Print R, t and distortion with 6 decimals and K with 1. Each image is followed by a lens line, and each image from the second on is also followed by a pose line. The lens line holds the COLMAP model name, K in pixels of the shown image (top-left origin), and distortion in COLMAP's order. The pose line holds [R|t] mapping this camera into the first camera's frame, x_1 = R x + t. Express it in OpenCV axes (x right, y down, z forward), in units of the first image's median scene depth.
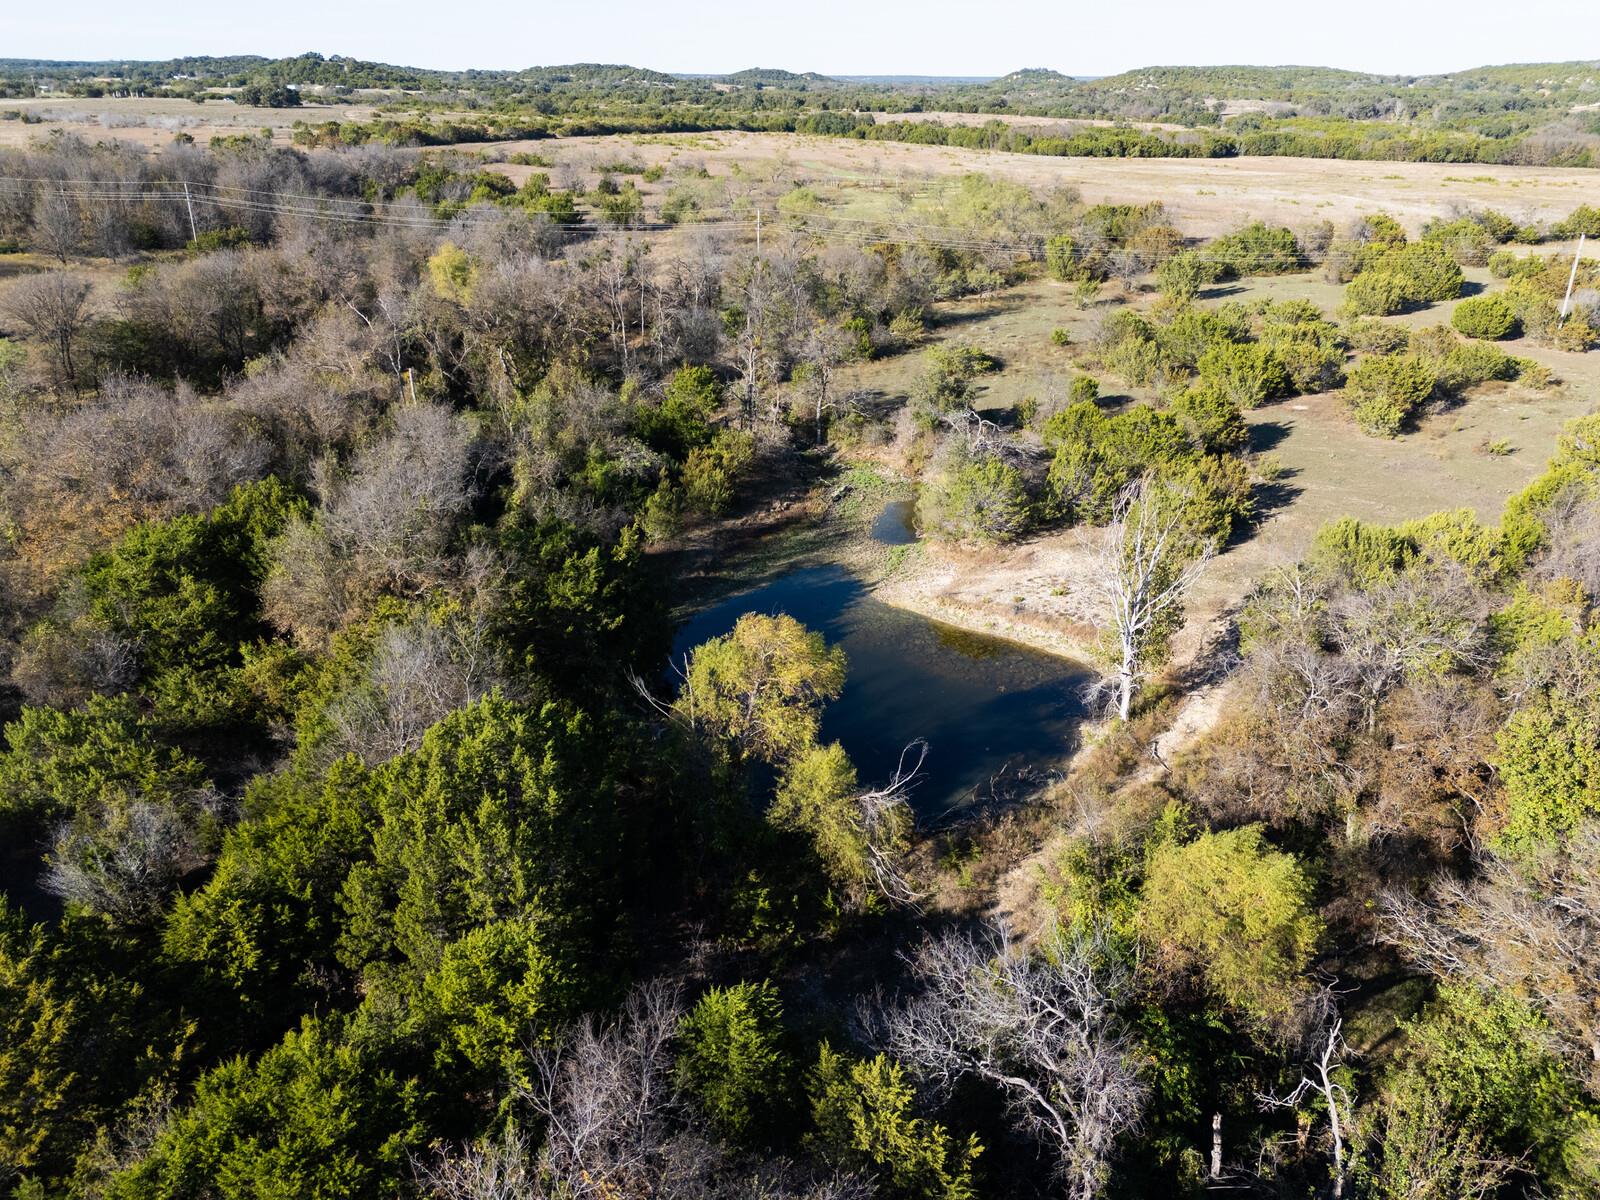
lens RADIAL K [[1162.8, 0, 800.0], [0, 1162.8, 600.0], [0, 0, 1]] dist [0.067949, -0.063631]
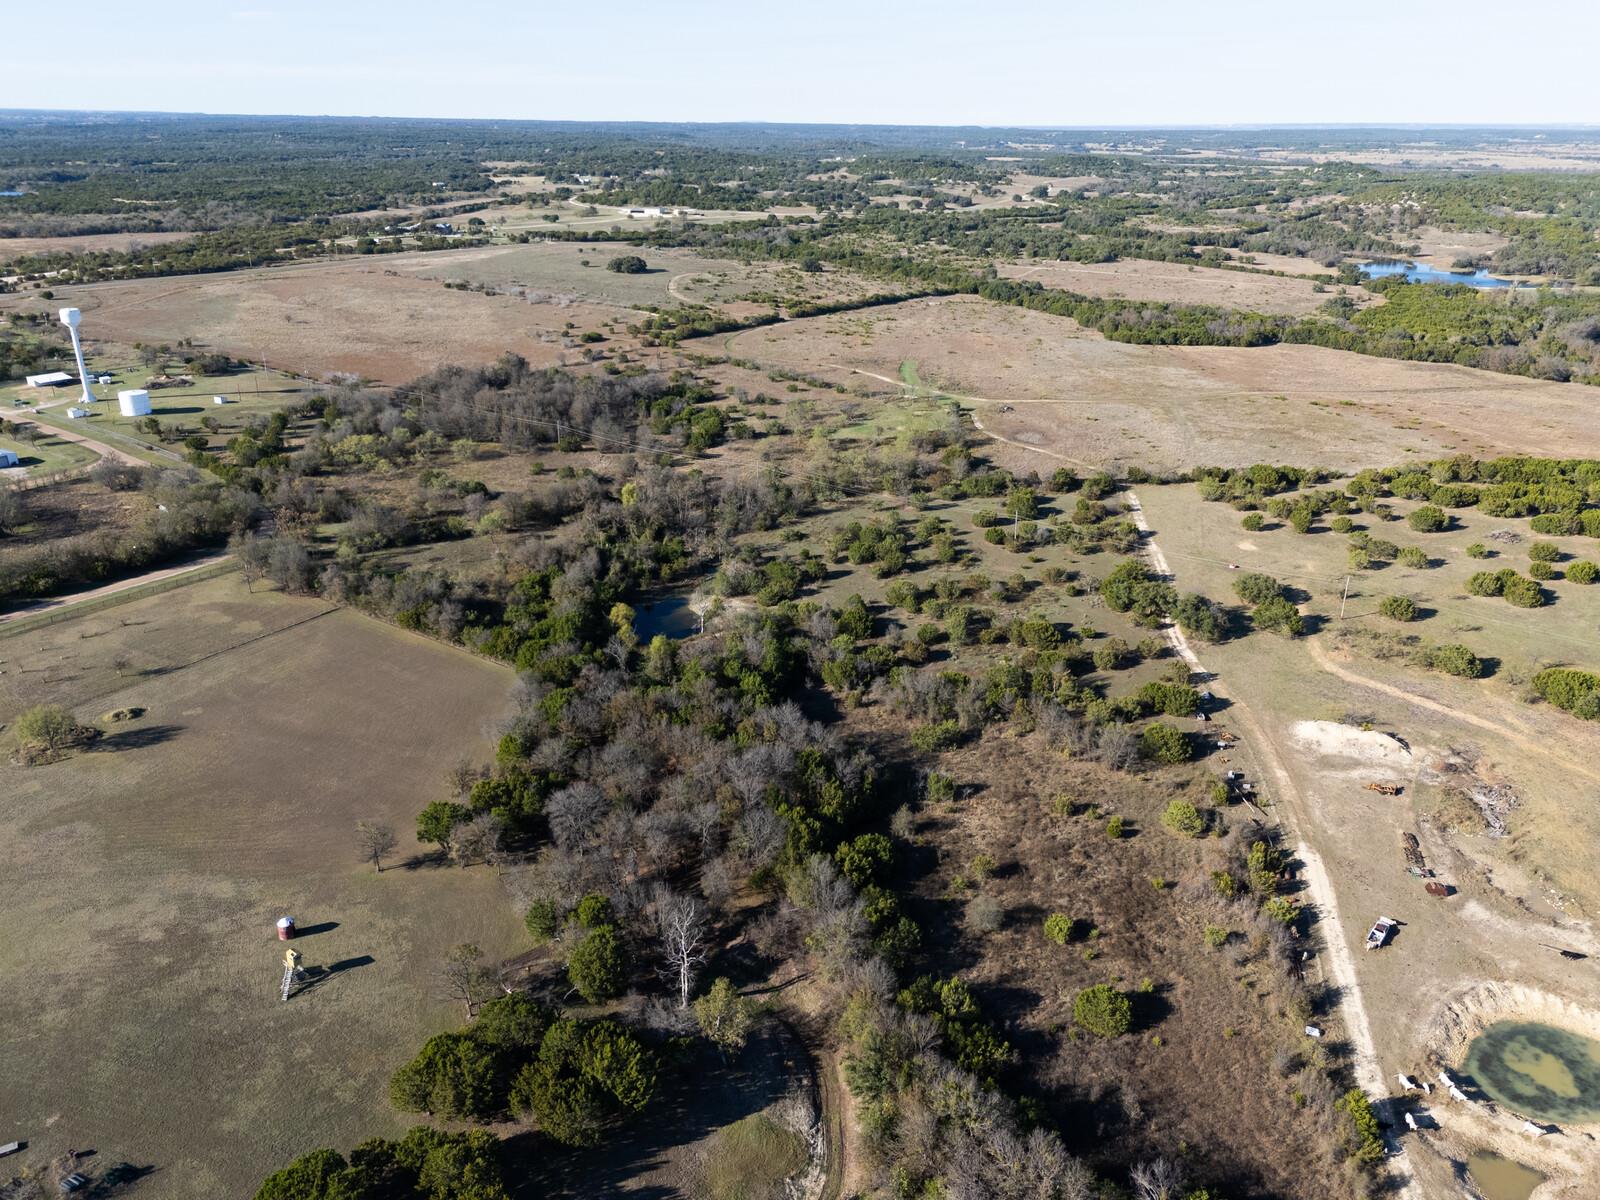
lens RADIAL K [[1162.8, 0, 800.0], [0, 1162.8, 600.0], [0, 0, 1]] dist [0.067949, -0.063631]
pose [[0.960273, 0.106895, -0.257779, 1.581931], [-0.114612, 0.993296, -0.015052, -0.009635], [0.254442, 0.043998, 0.966087, -3.016789]]
